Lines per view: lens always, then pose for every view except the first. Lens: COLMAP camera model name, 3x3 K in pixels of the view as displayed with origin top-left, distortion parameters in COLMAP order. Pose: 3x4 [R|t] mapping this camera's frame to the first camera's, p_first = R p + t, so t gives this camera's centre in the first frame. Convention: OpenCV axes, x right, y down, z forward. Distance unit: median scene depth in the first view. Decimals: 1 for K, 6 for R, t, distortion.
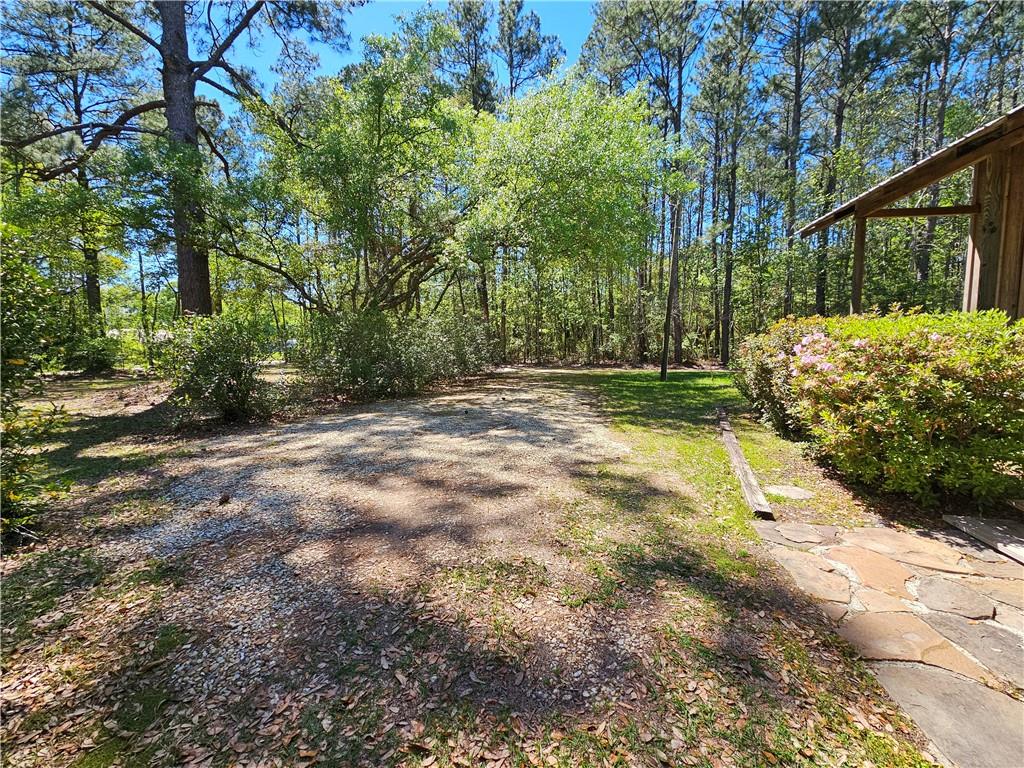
lens RADIAL K [[418.8, 0, 512.0], [0, 418.8, 384.0], [0, 0, 1]] dist [-0.000225, -0.000159]
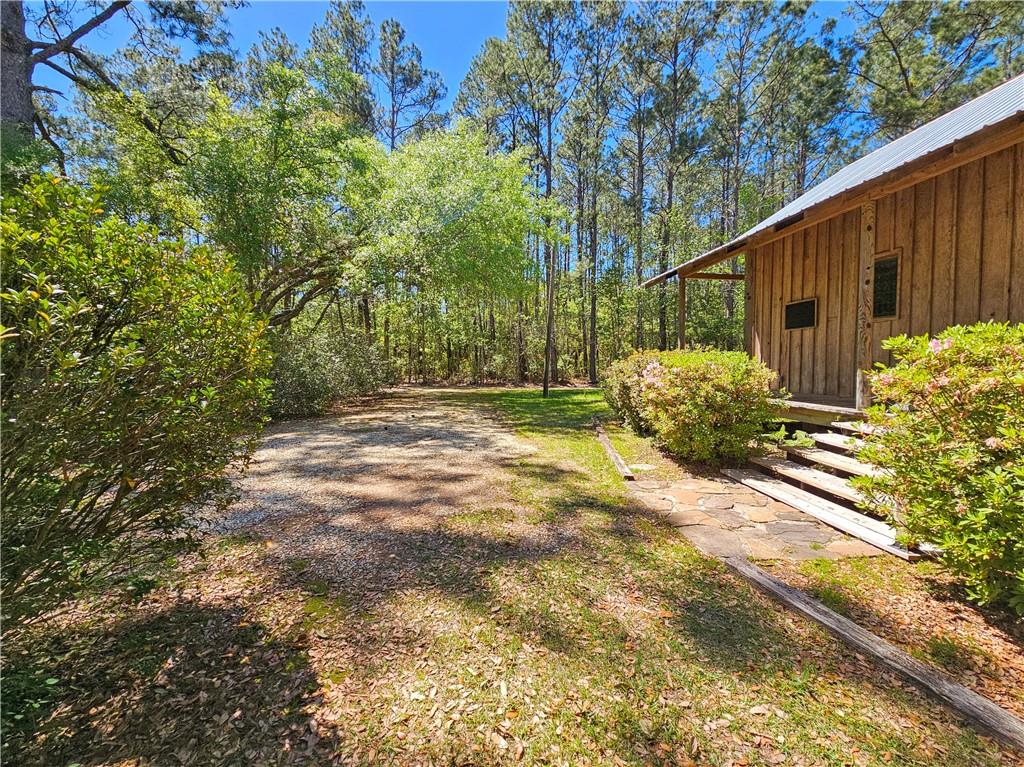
lens RADIAL K [[418.8, 0, 512.0], [0, 418.8, 383.5], [0, 0, 1]] dist [-0.000225, -0.000159]
pose [[0.960352, -0.008103, 0.278672, -0.087562], [0.021272, 0.998793, -0.044266, 0.004930], [-0.277977, 0.048438, 0.959366, -0.138030]]
